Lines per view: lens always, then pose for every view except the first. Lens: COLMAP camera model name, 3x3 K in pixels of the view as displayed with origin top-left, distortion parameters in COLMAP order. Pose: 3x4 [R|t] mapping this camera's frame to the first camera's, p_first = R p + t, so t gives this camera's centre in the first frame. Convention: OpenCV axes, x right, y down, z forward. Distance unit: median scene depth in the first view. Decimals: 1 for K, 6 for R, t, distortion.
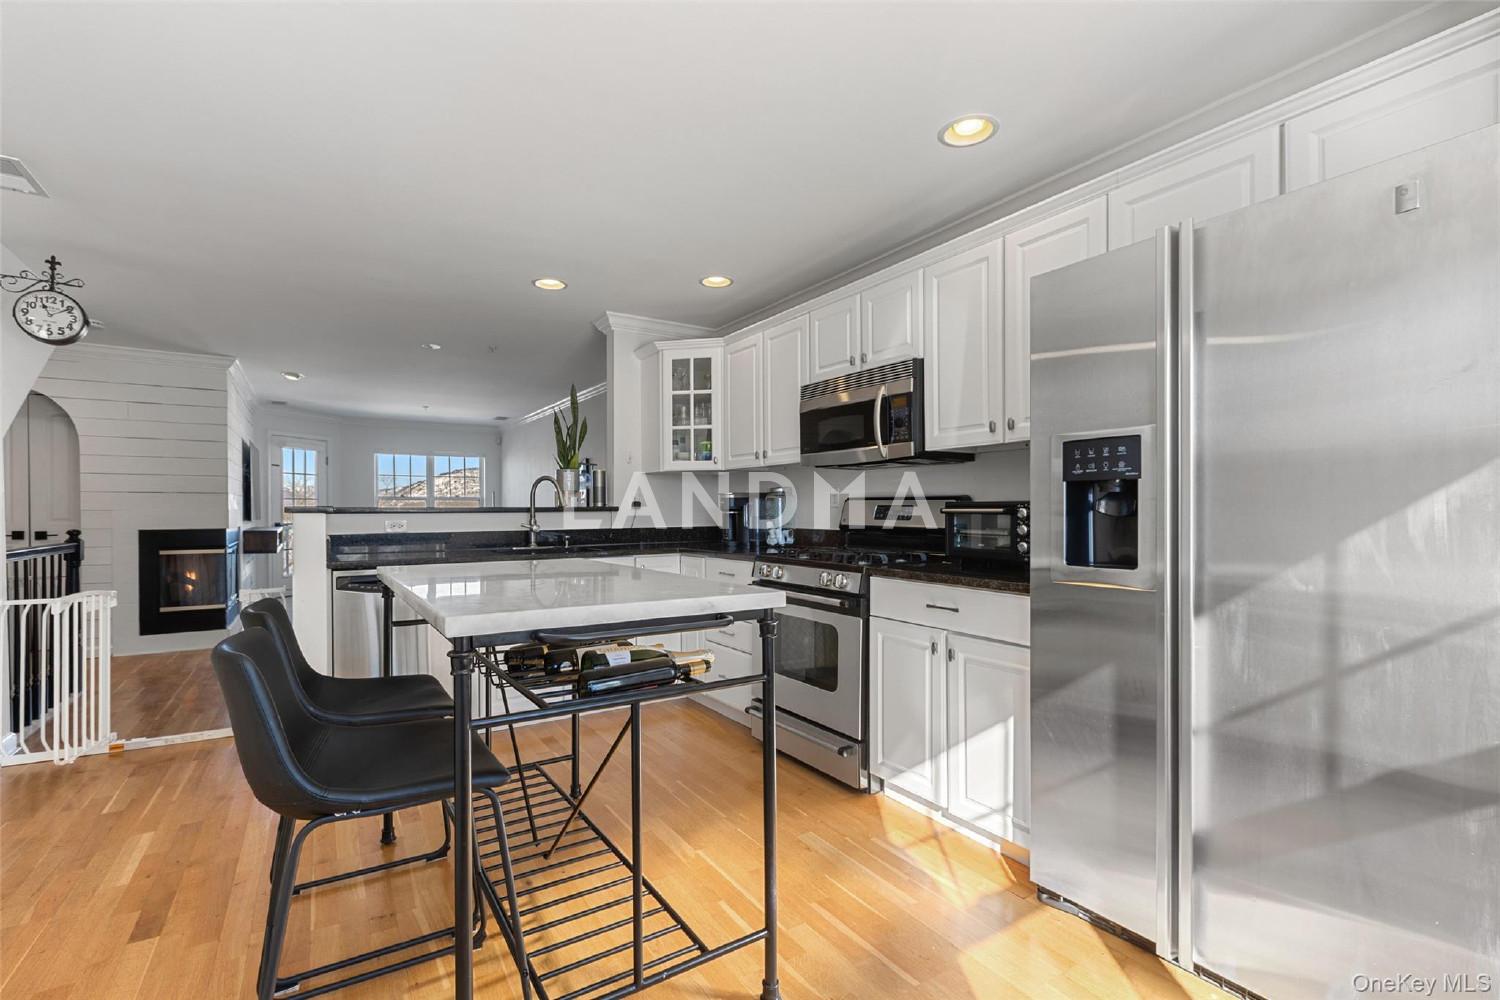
lens RADIAL K [[676.6, 0, 749.4], [0, 676.6, 514.3], [0, 0, 1]] dist [0.000153, -0.000009]
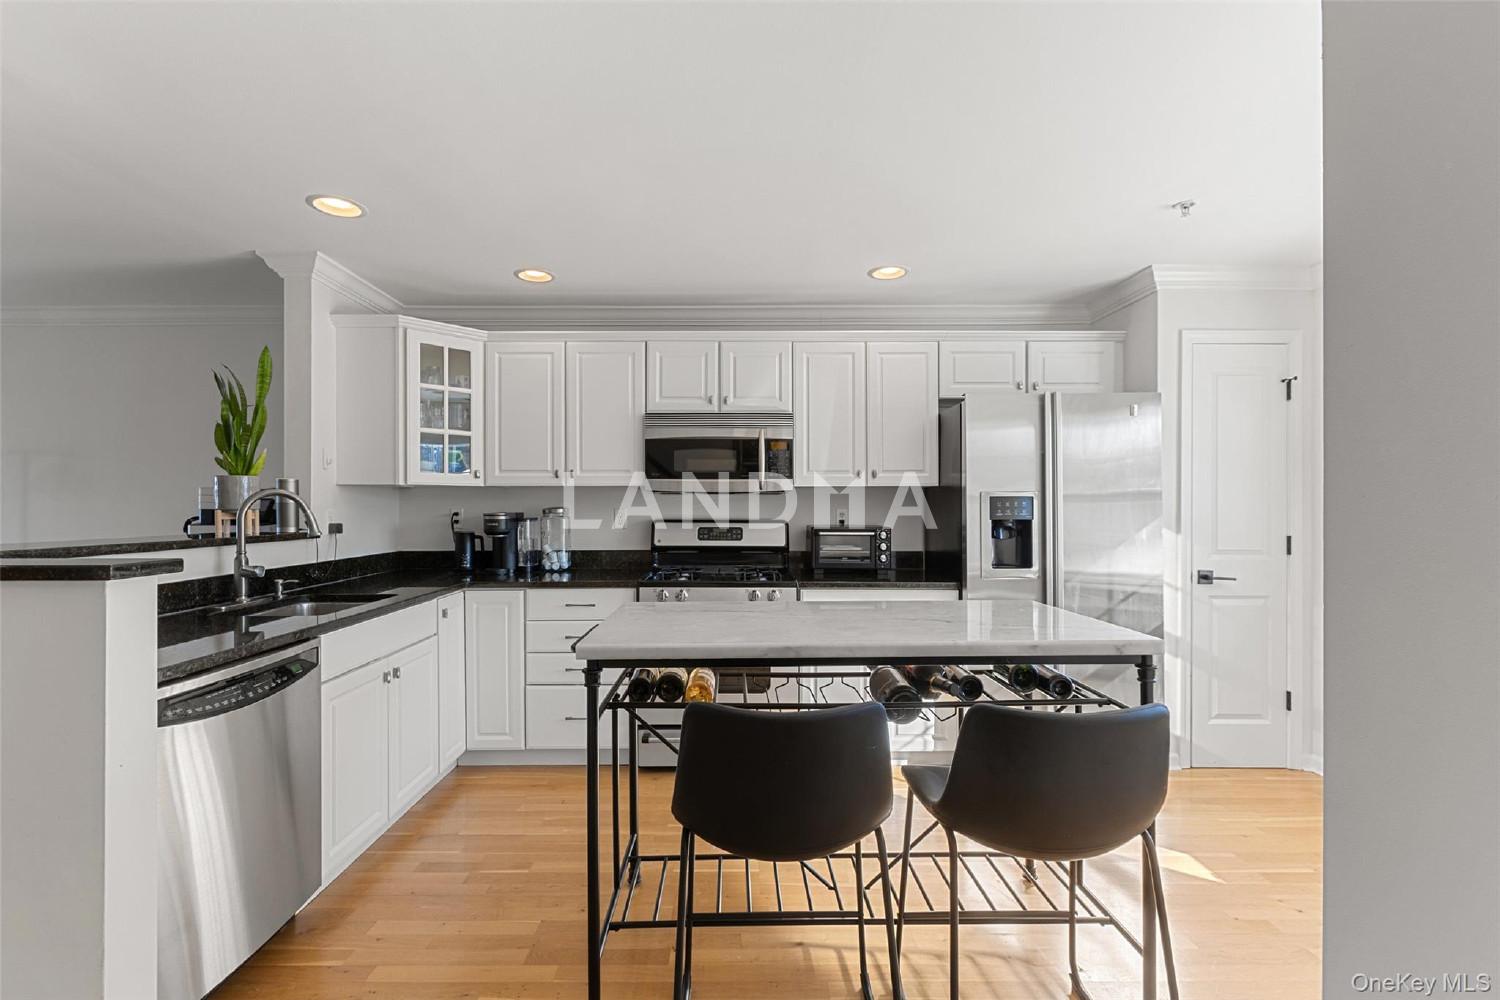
lens RADIAL K [[676.6, 0, 749.4], [0, 676.6, 514.3], [0, 0, 1]] dist [0.000153, -0.000009]
pose [[0.547700, -0.006461, 0.836650, -0.620289], [0.005153, 0.999977, 0.004349, -0.034784], [-0.836659, 0.001929, 0.547721, 0.276728]]
